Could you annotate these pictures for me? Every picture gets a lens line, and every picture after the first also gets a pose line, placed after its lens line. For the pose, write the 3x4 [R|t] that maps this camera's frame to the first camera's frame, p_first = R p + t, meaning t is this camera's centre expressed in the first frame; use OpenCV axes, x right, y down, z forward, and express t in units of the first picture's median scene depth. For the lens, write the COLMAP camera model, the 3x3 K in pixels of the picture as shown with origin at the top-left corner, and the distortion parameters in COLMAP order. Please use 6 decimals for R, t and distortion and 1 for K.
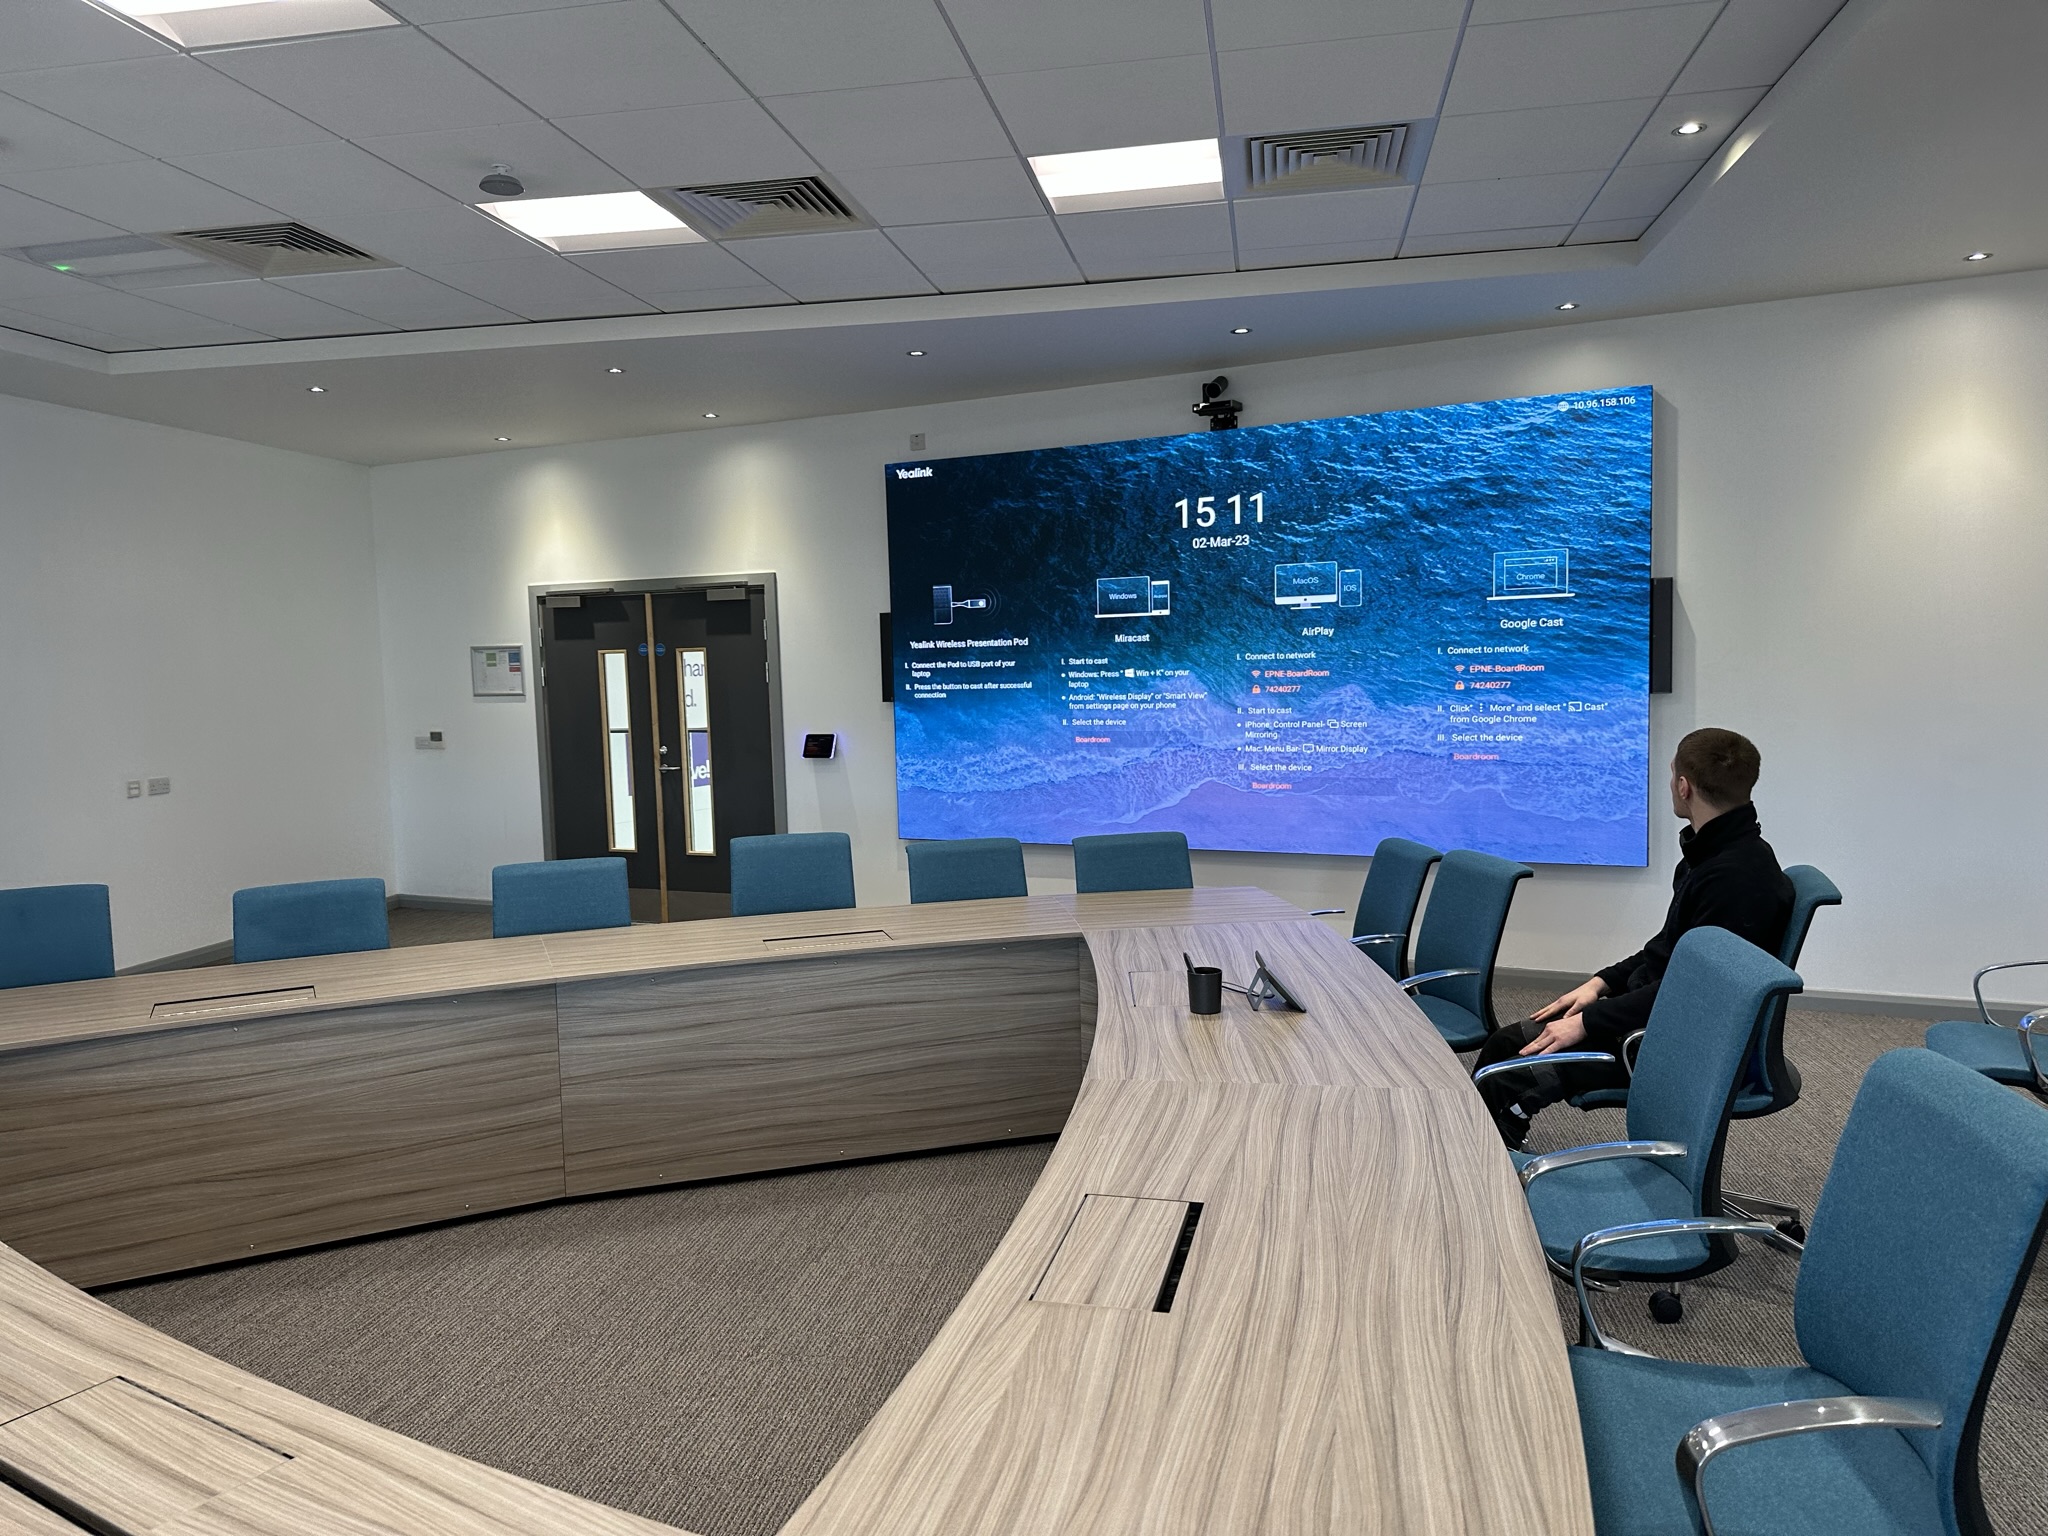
lens RADIAL K [[1429.8, 0, 1021.0], [0, 1429.8, 790.7], [0, 0, 1]] dist [0.105026, -0.158659]
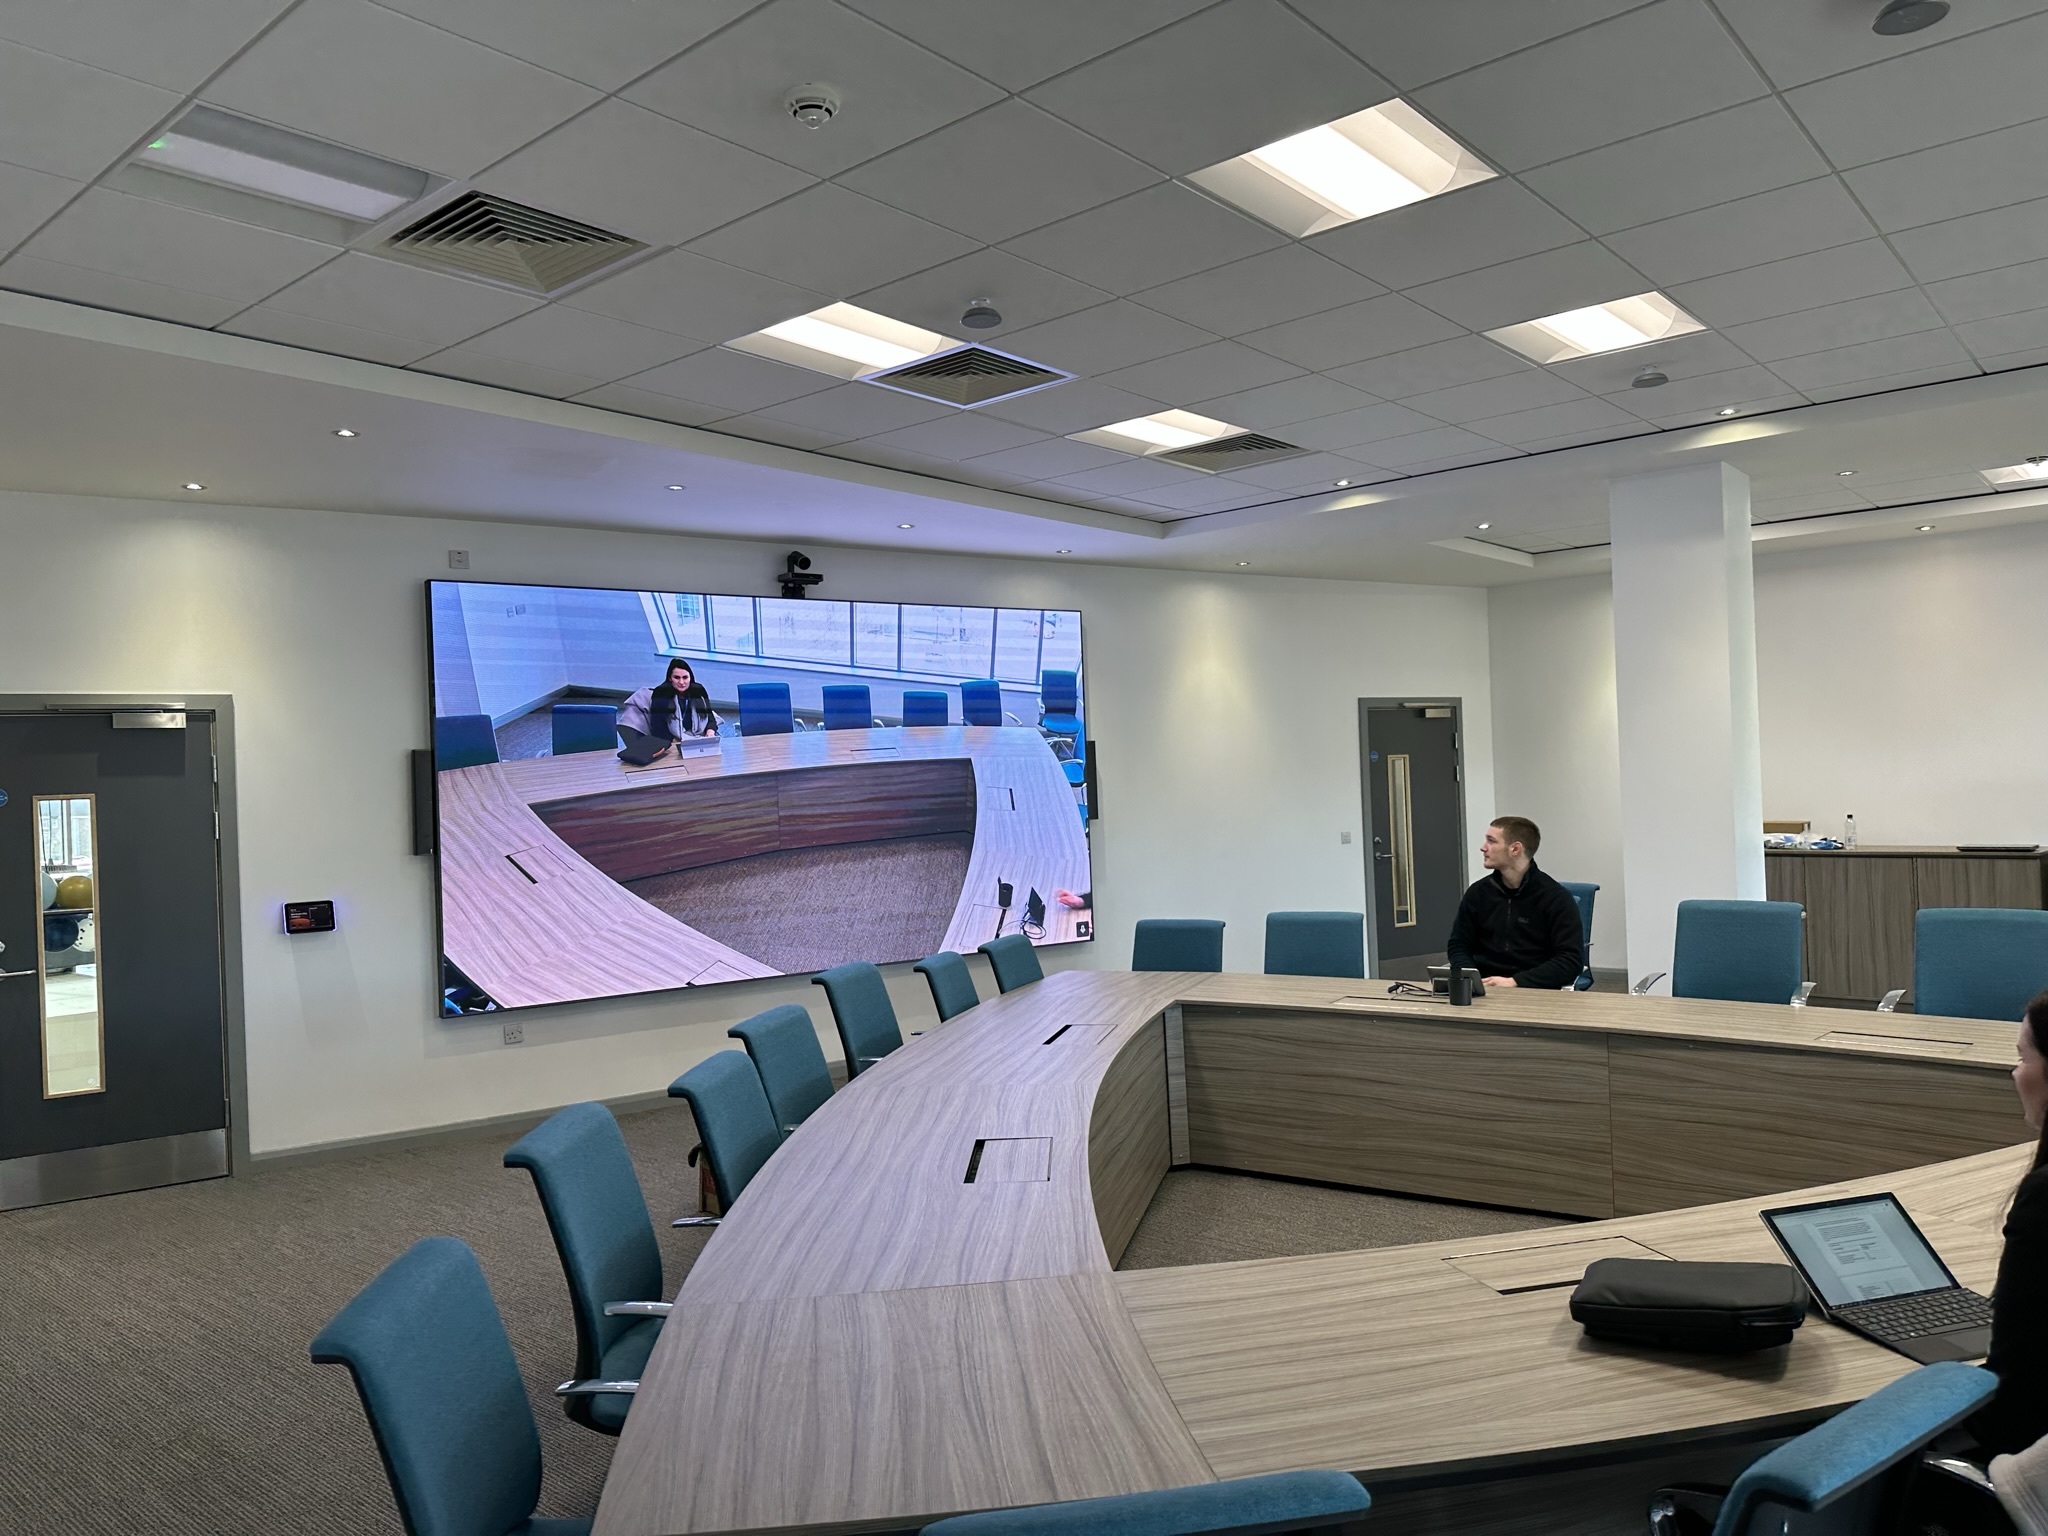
lens RADIAL K [[1440.4, 0, 1024.0], [0, 1440.4, 768.0], [0, 0, 1]] dist [0.055597, -0.078576]
pose [[0.507720, 0.017055, 0.861353, -1.144682], [0.102222, 0.991549, -0.079887, -0.014815], [-0.855436, 0.128609, 0.501686, 0.466782]]
